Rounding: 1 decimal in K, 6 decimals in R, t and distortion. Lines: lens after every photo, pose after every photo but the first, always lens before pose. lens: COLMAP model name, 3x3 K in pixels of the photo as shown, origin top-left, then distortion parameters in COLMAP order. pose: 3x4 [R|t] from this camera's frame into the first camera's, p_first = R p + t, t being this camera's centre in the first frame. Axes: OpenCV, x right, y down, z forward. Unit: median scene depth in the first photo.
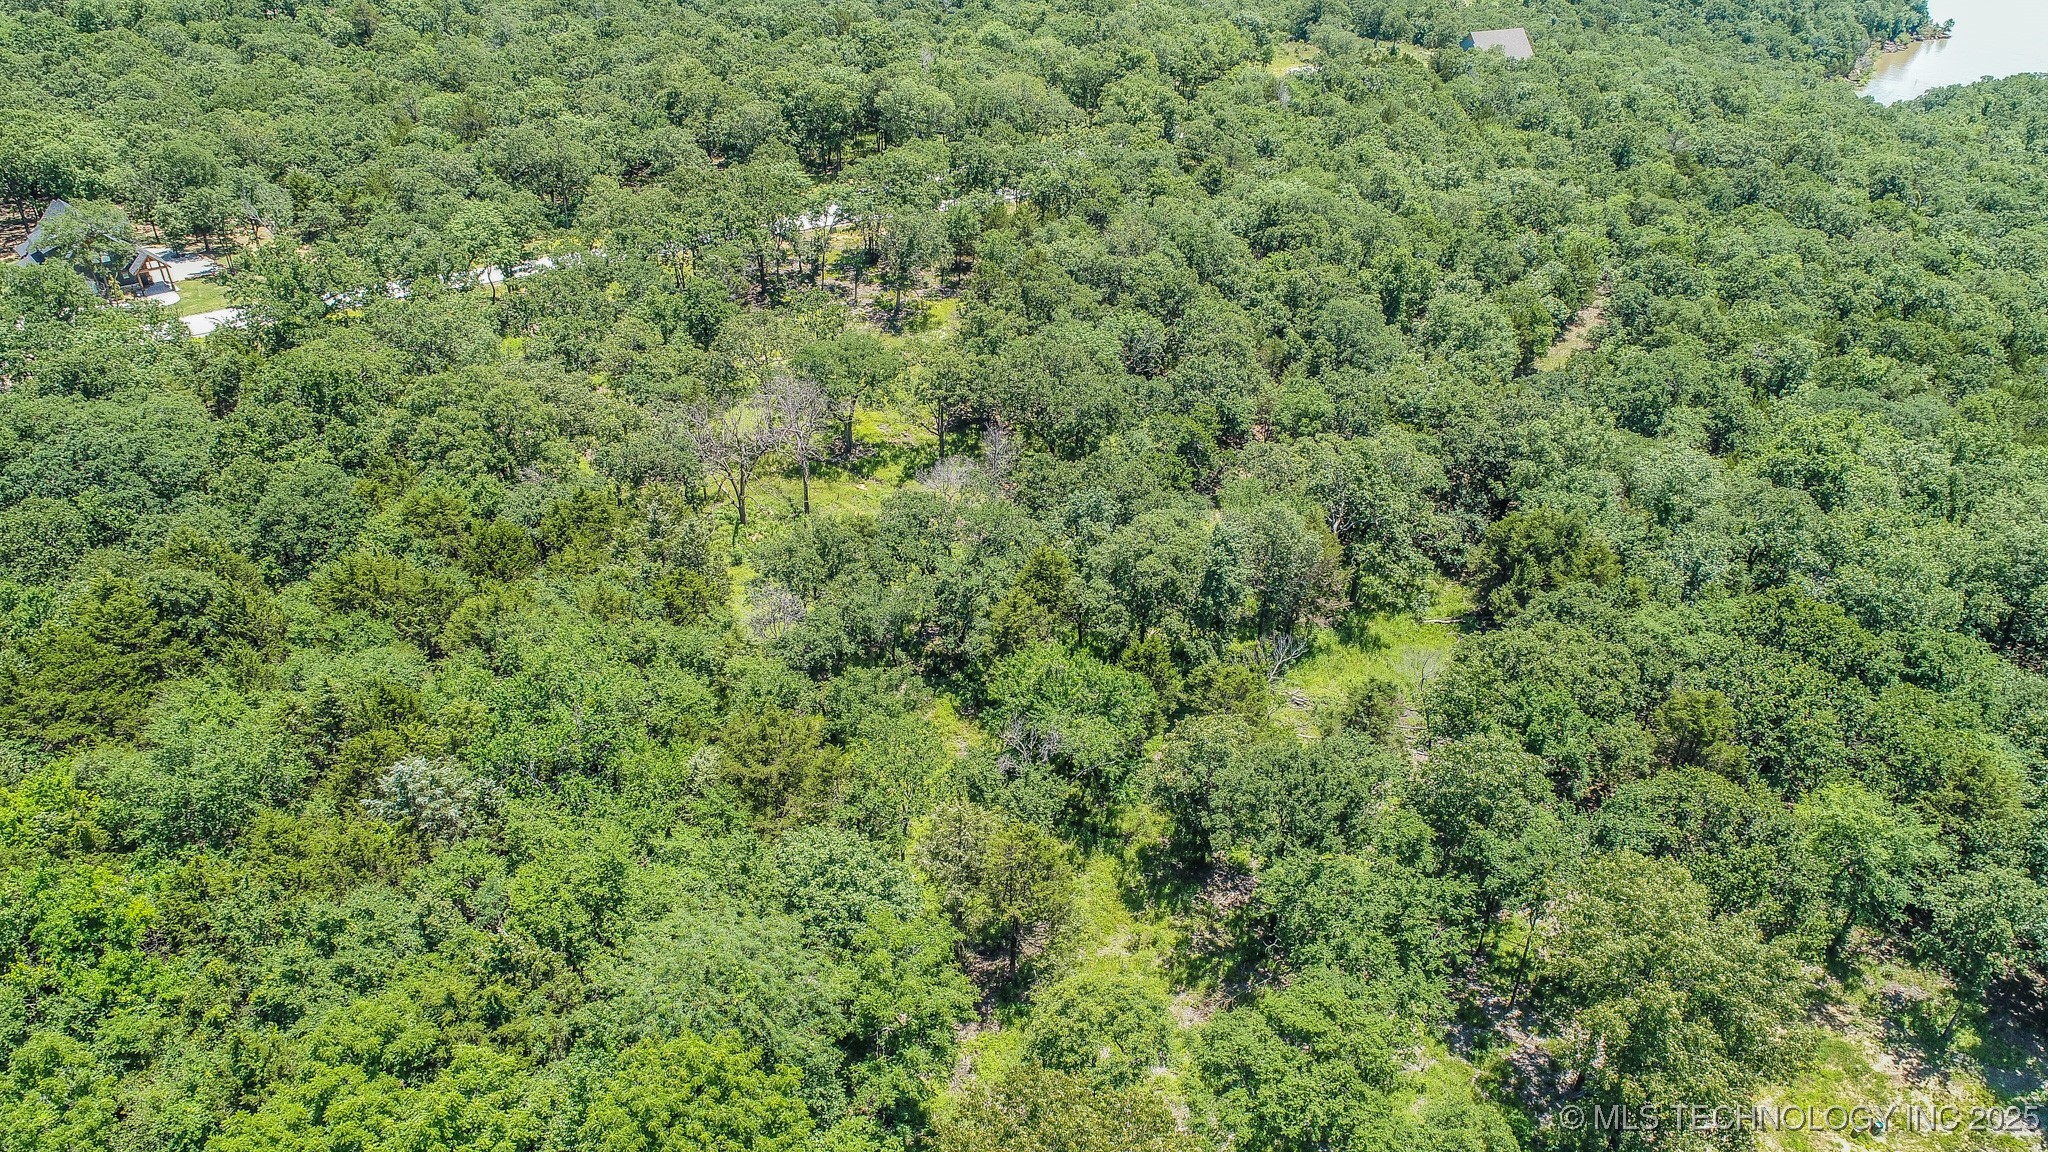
lens RADIAL K [[1365.3, 0, 1024.0], [0, 1365.3, 576.0], [0, 0, 1]] dist [-0.003535, 0.000333]
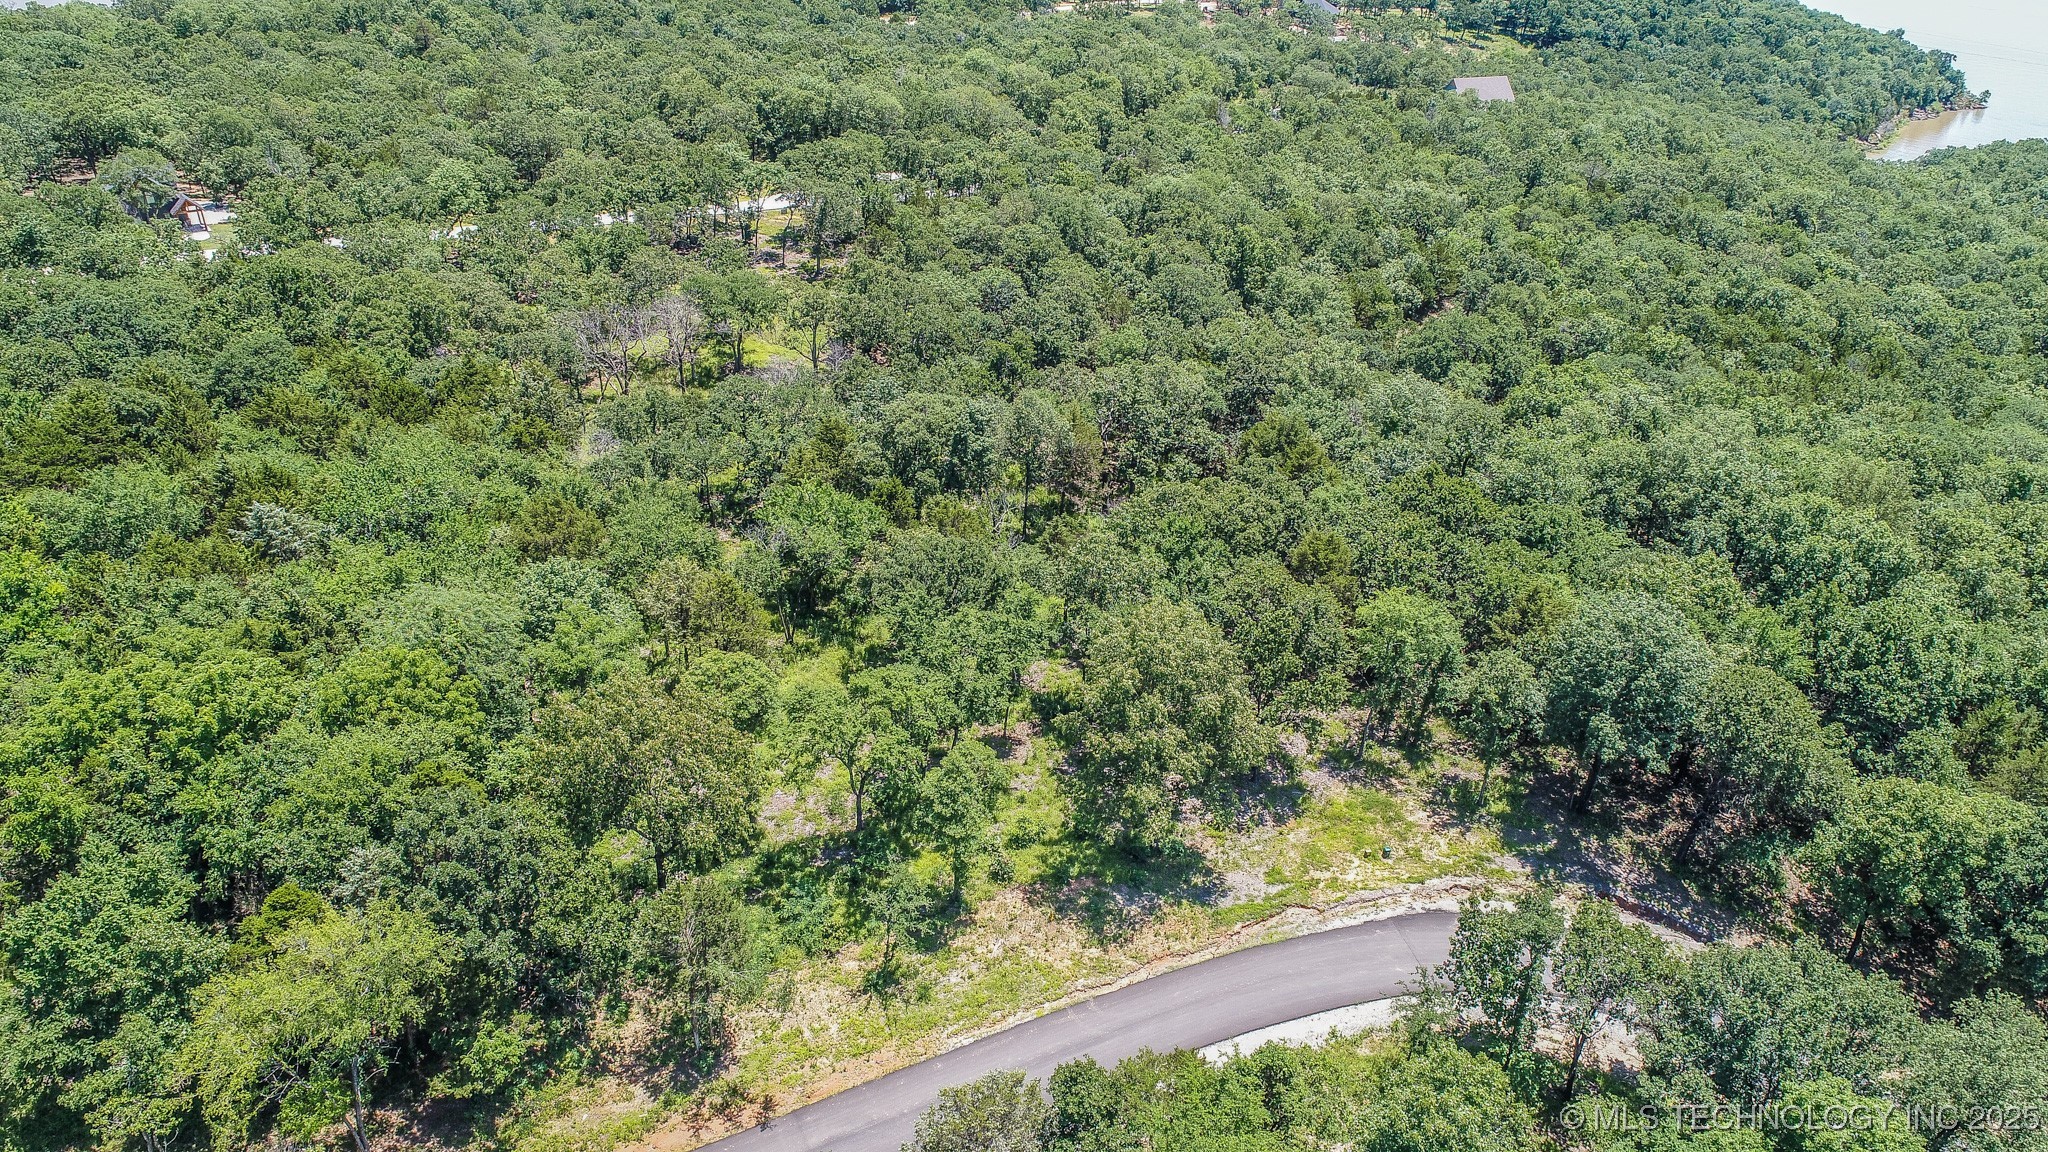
lens RADIAL K [[1365.3, 0, 1024.0], [0, 1365.3, 576.0], [0, 0, 1]] dist [-0.003535, 0.000333]
pose [[0.997083, 0.045697, -0.061134, 0.182066], [-0.048318, 0.997944, -0.042104, 0.111965], [0.059084, 0.044935, 0.997241, -0.136863]]
